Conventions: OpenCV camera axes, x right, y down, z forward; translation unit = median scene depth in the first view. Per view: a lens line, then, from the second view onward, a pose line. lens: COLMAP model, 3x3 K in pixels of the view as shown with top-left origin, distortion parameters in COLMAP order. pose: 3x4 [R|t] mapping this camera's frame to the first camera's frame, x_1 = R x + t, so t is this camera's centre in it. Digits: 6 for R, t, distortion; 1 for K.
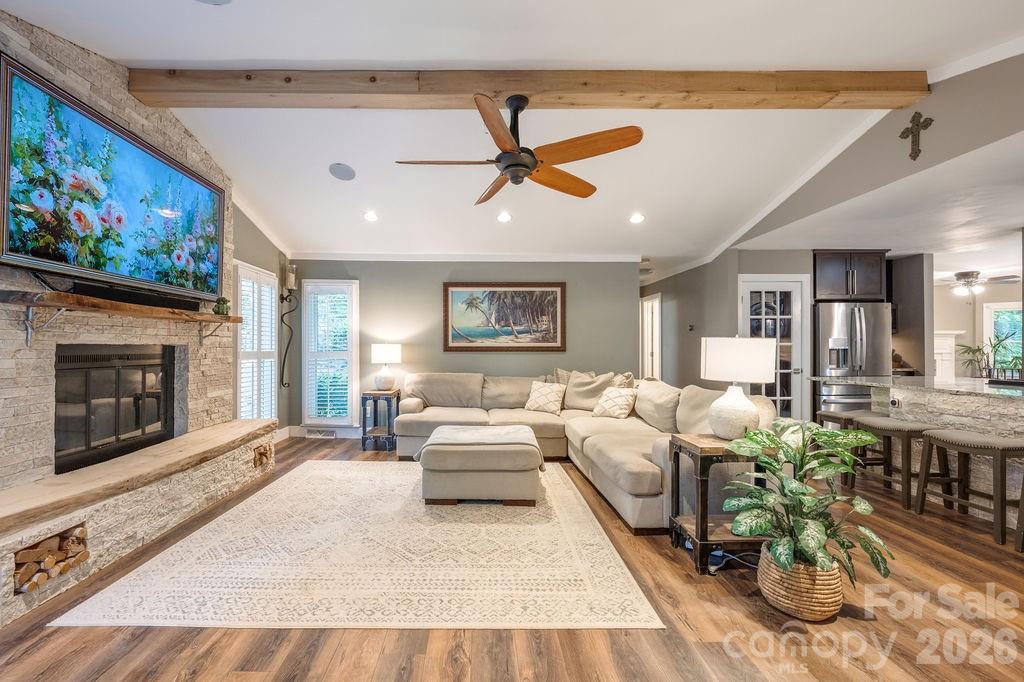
lens RADIAL K [[419.9, 0, 481.4], [0, 419.9, 346.0], [0, 0, 1]] dist [-0.001947, 0.000097]
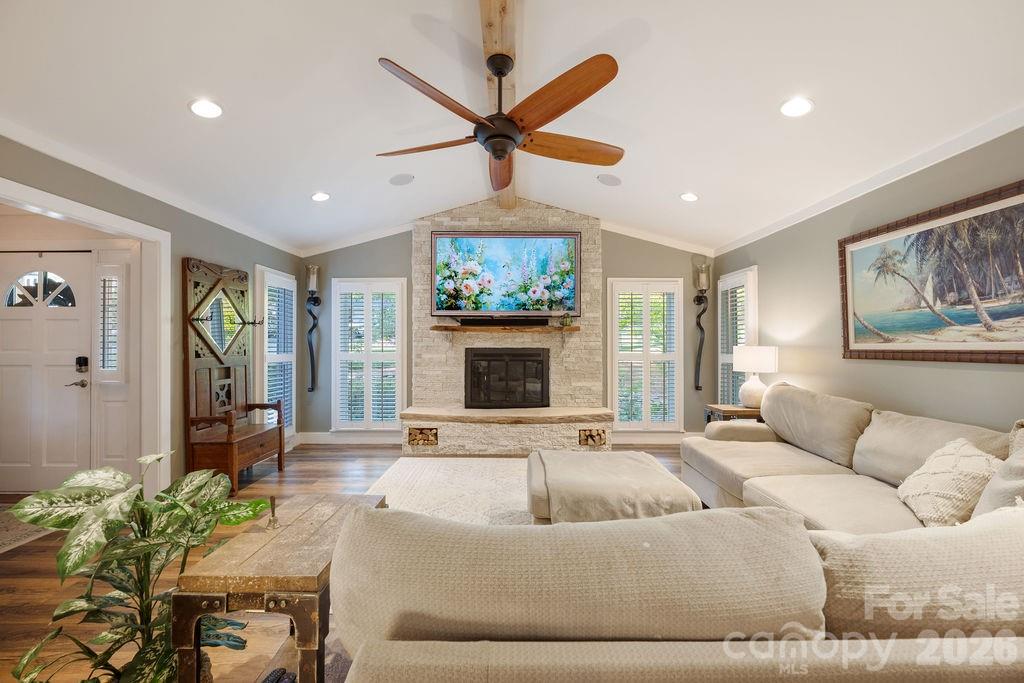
lens RADIAL K [[414.9, 0, 509.5], [0, 414.9, 342.8], [0, 0, 1]] dist [-0.001619, -0.000091]
pose [[-0.007951, -0.011190, -0.999906, 0.759477], [0.001664, 0.999936, -0.011203, -0.004308], [0.999967, -0.001753, -0.007932, 0.847464]]
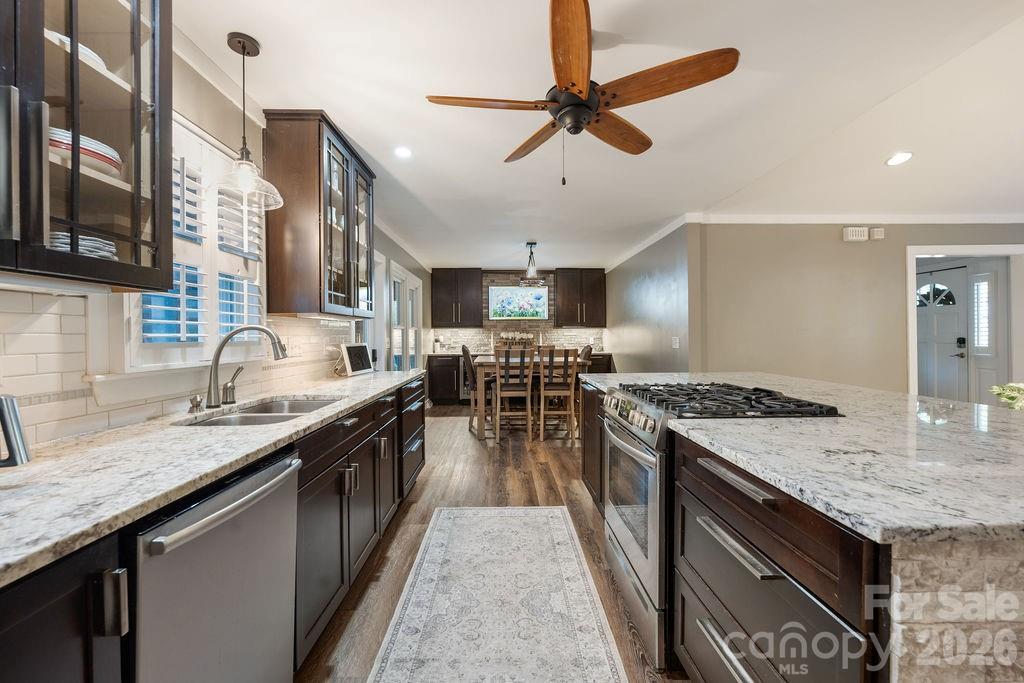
lens RADIAL K [[425.8, 0, 509.4], [0, 425.8, 337.5], [0, 0, 1]] dist [-0.001729, -0.000371]
pose [[-0.999836, 0.007557, -0.016434, 1.417706], [0.007511, 0.999968, 0.002903, -0.000816], [0.016456, 0.002779, -0.999861, 1.312053]]
